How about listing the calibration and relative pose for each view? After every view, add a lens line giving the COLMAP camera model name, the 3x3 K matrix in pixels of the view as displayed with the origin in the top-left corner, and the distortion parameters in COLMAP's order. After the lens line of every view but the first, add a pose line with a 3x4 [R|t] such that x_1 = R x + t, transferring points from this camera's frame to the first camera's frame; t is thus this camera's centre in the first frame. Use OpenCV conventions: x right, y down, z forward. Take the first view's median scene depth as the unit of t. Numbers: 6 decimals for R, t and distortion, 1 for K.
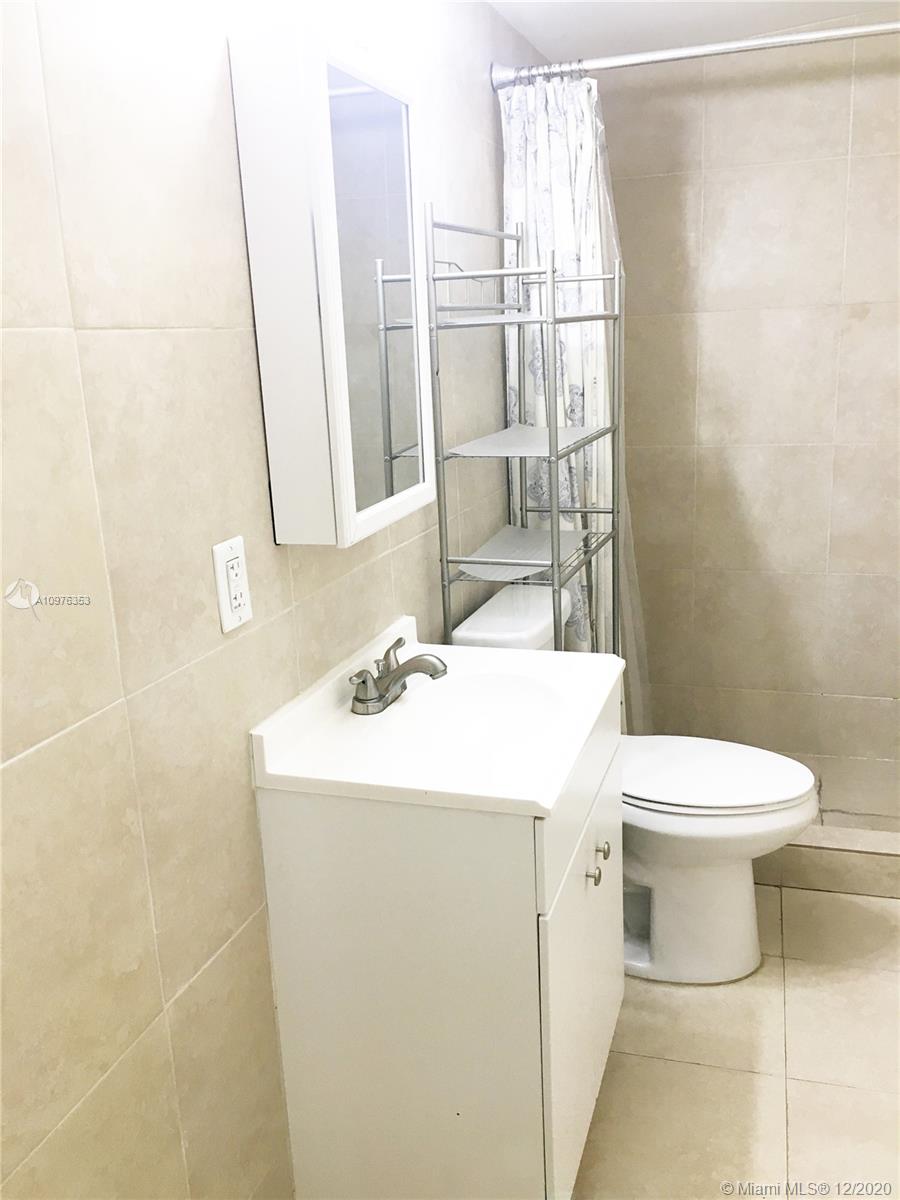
lens RADIAL K [[1024.8, 0, 450.0], [0, 1024.8, 600.0], [0, 0, 1]] dist [0.088686, -0.112397]
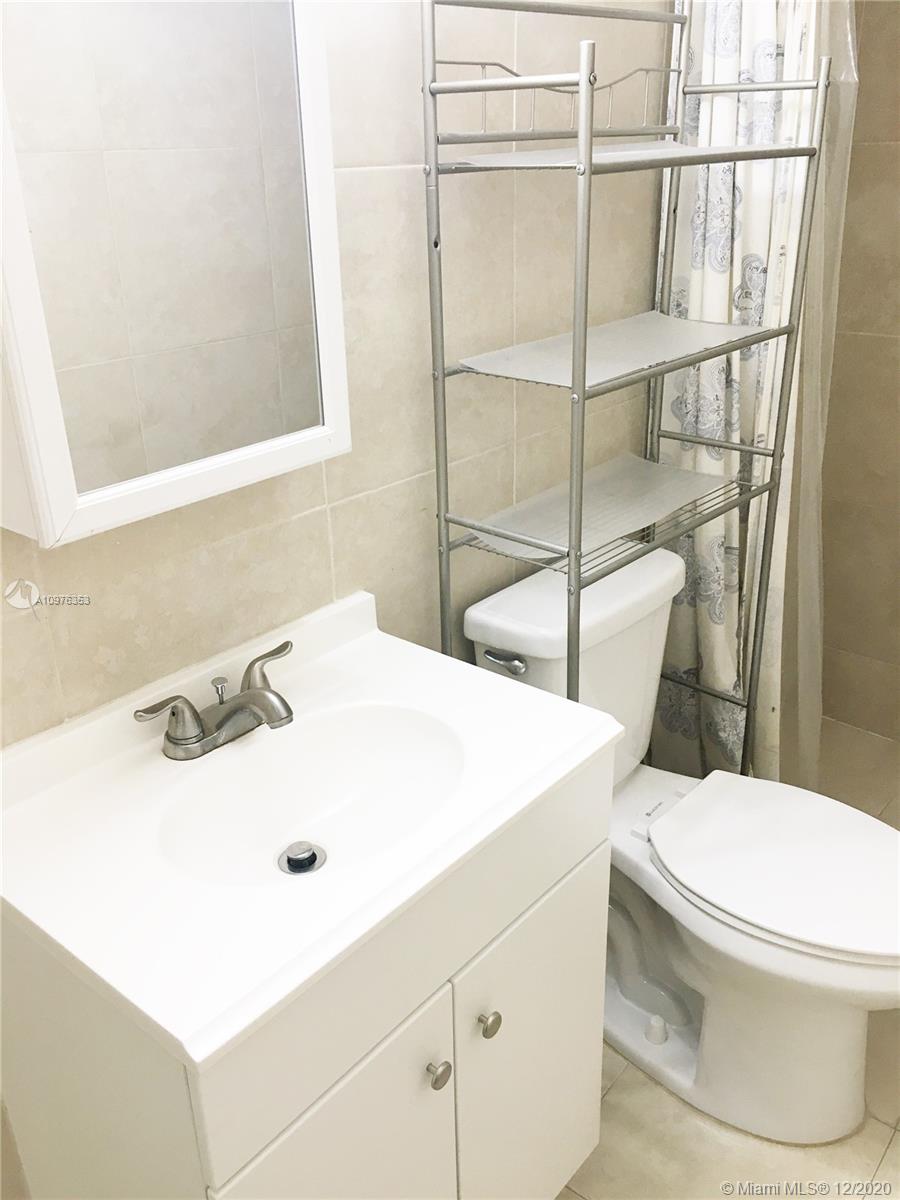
lens RADIAL K [[1024.8, 0, 450.0], [0, 1024.8, 600.0], [0, 0, 1]] dist [0.088686, -0.112397]
pose [[0.928603, 0.174297, -0.327594, 0.204970], [-0.115069, 0.974559, 0.192340, -0.101775], [0.352783, -0.140911, 0.925034, 0.287490]]
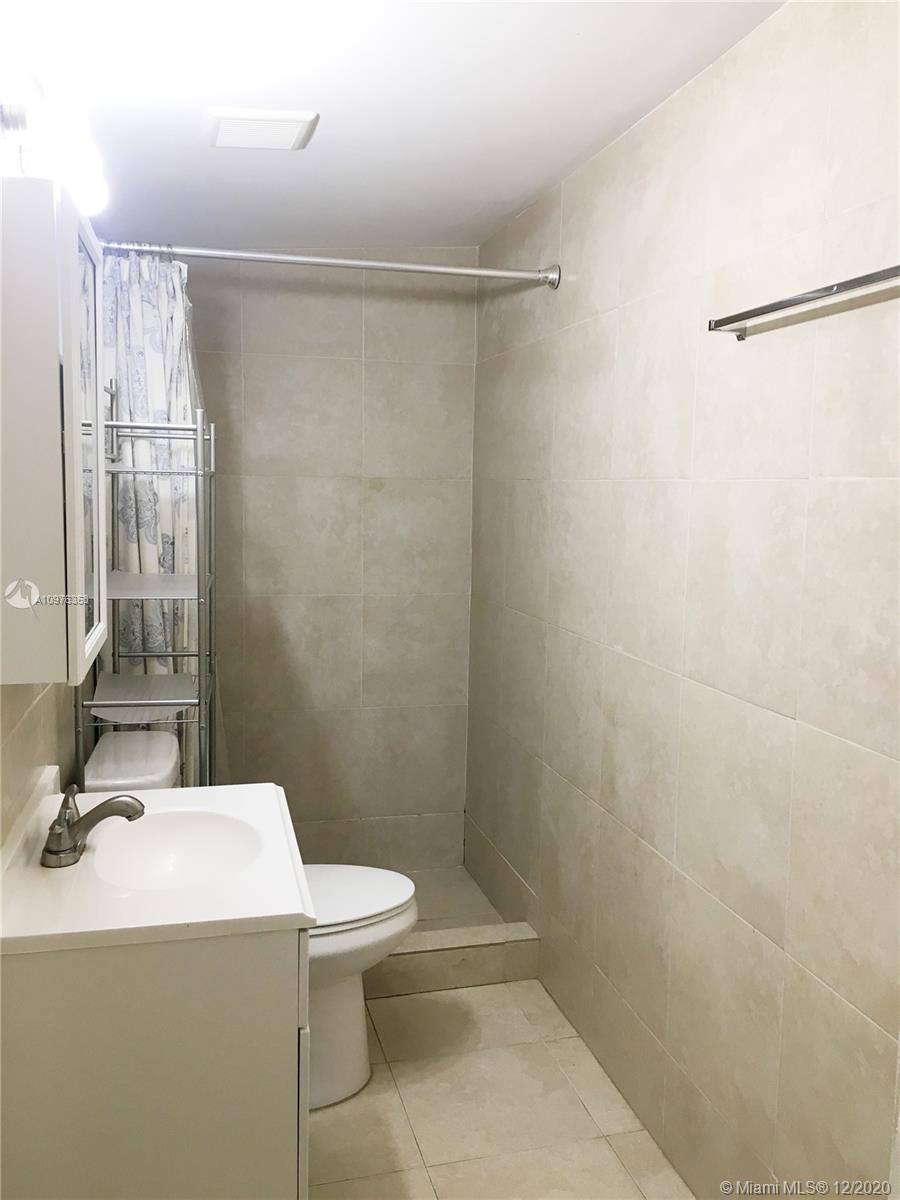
lens RADIAL K [[1024.8, 0, 450.0], [0, 1024.8, 600.0], [0, 0, 1]] dist [0.088686, -0.112397]
pose [[0.851627, 0.002705, 0.524142, -0.186016], [0.077040, 0.988480, -0.130276, 0.014572], [-0.518456, 0.151327, 0.841608, -0.013118]]
